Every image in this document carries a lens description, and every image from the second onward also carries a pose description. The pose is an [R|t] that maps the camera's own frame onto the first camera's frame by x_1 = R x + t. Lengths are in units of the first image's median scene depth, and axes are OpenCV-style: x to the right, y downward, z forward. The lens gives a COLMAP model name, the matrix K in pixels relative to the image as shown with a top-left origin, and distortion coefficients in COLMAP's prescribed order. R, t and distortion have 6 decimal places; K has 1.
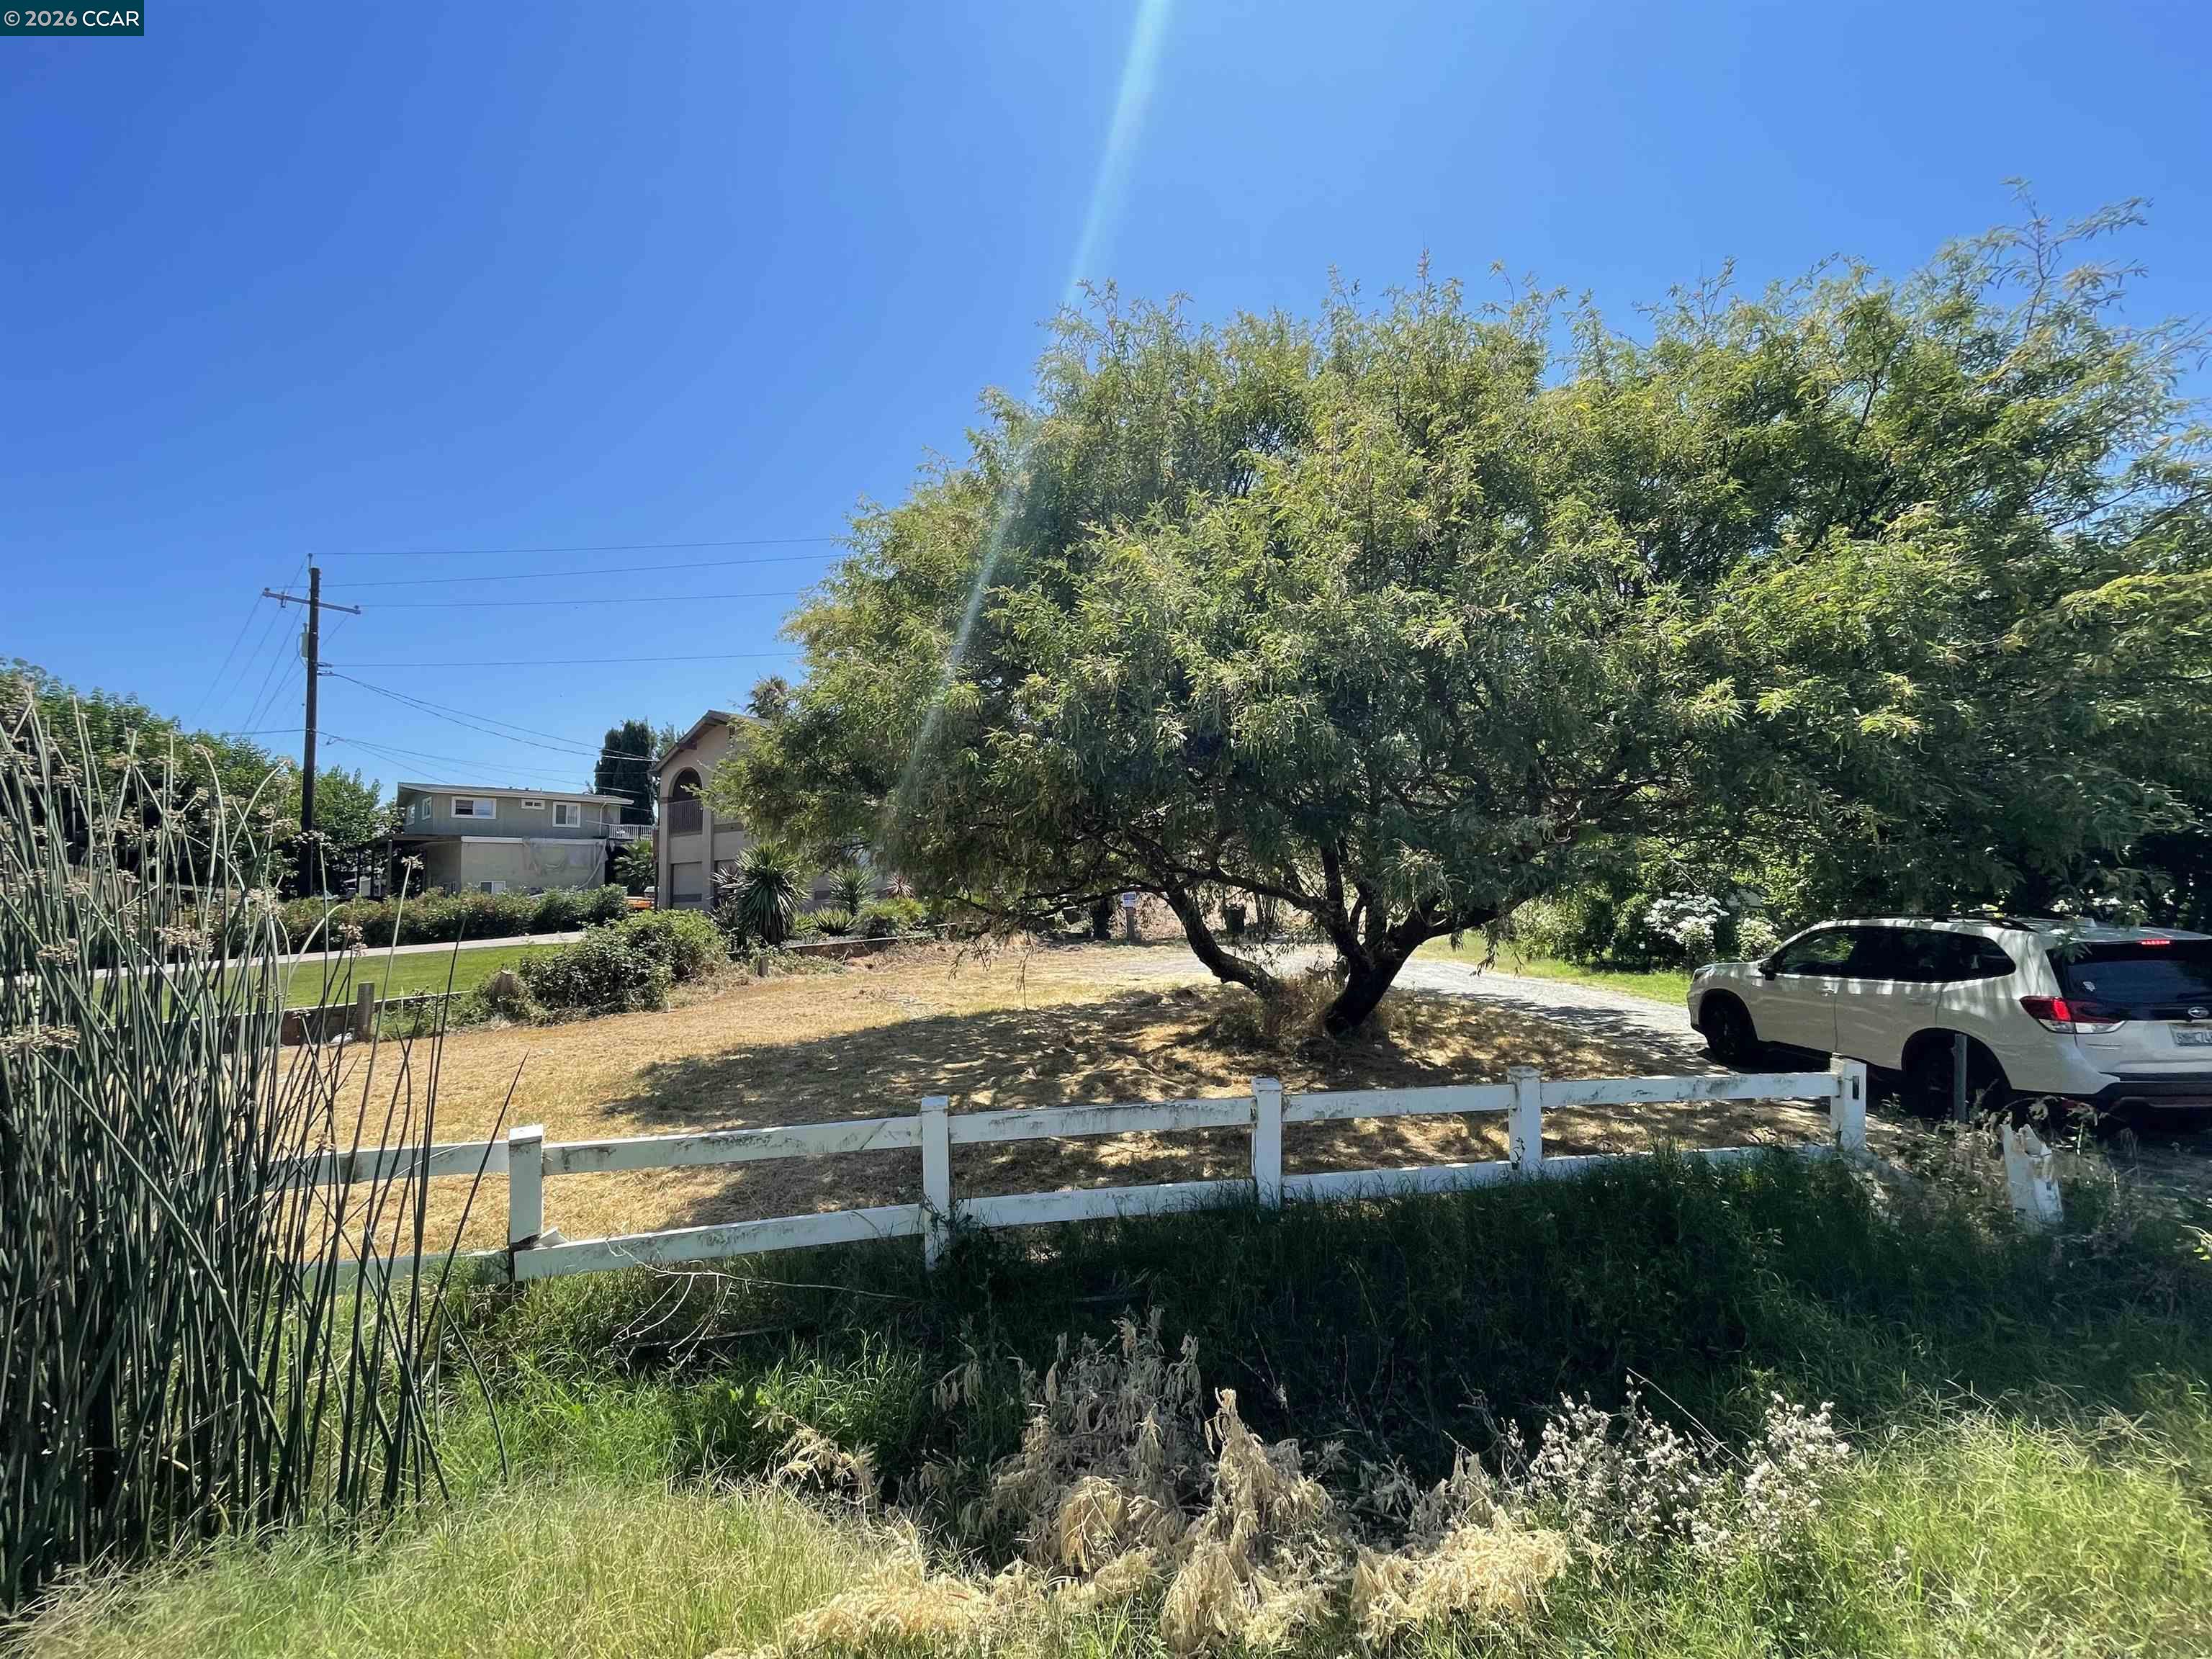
lens RADIAL K [[918.3, 0, 1109.3], [0, 918.3, 822.8], [0, 0, 1]] dist [0.002679, 0.000013]
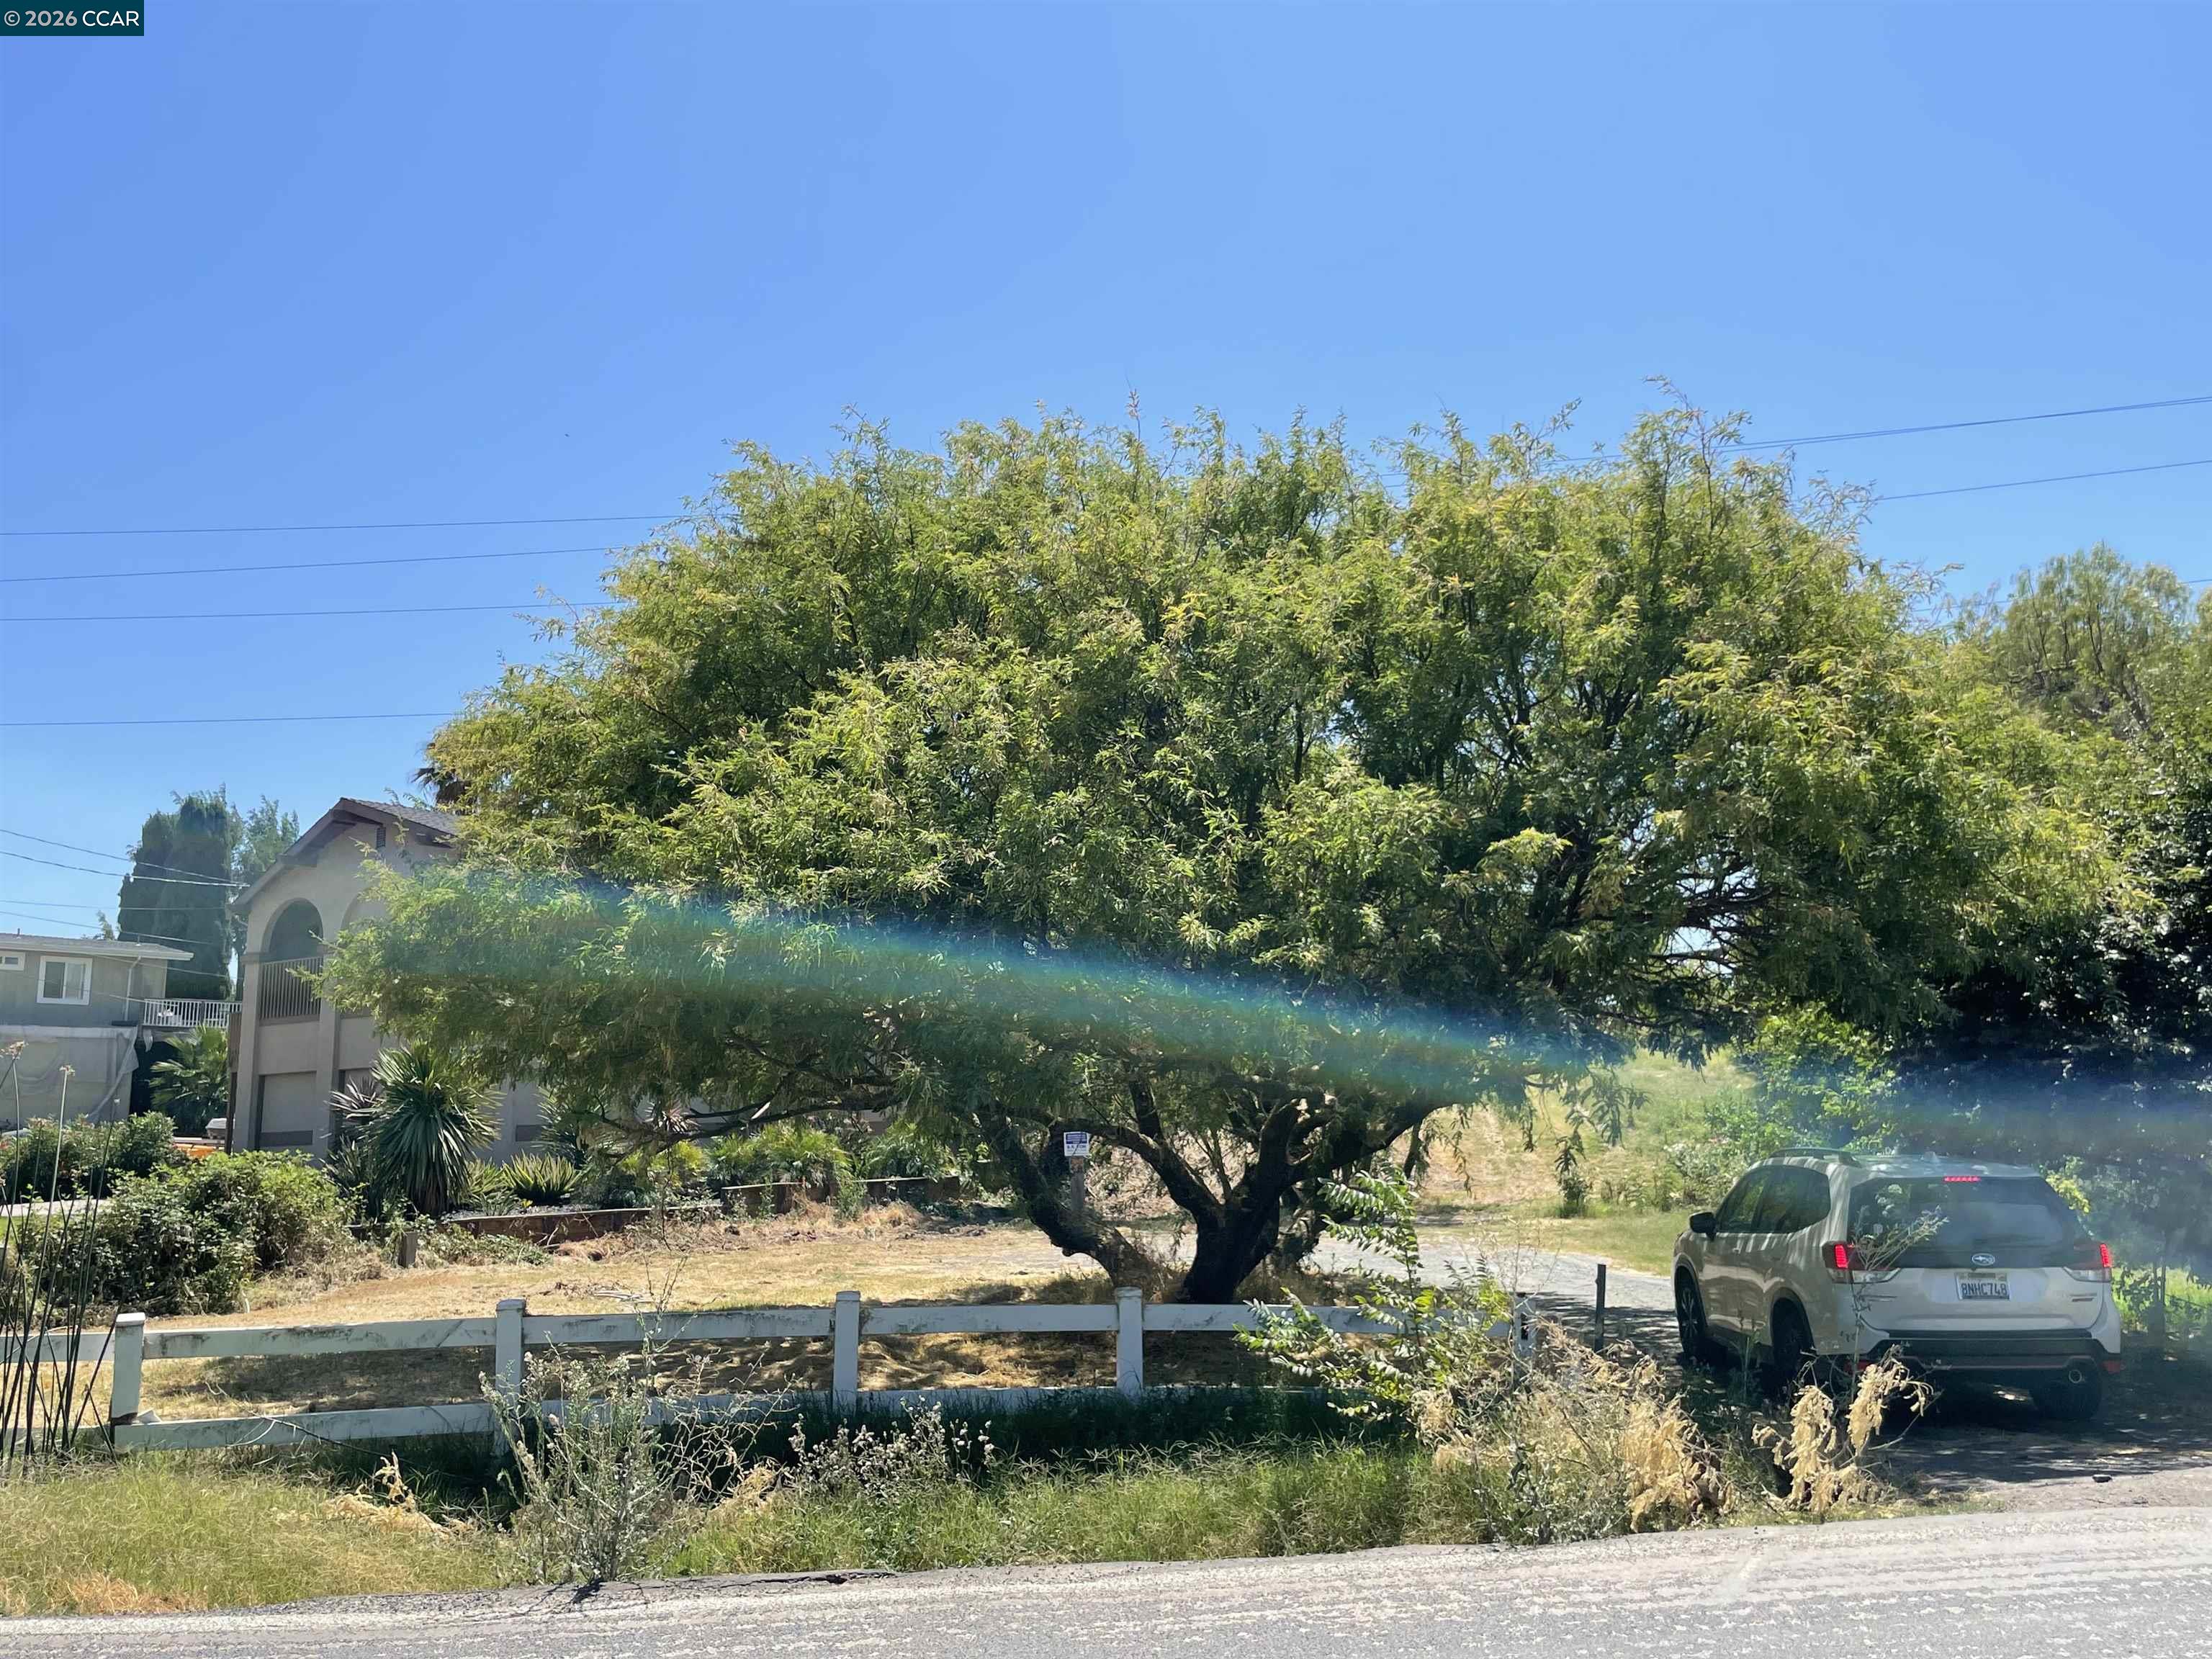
lens RADIAL K [[1940.8, 0, 1118.8], [0, 1940.8, 810.0], [0, 0, 1]] dist [0.070567, -0.086879]
pose [[0.999408, 0.003495, -0.034219, 0.105981], [-0.006691, 0.995574, -0.093738, -0.009309], [0.033740, 0.093912, 0.995009, -0.230076]]
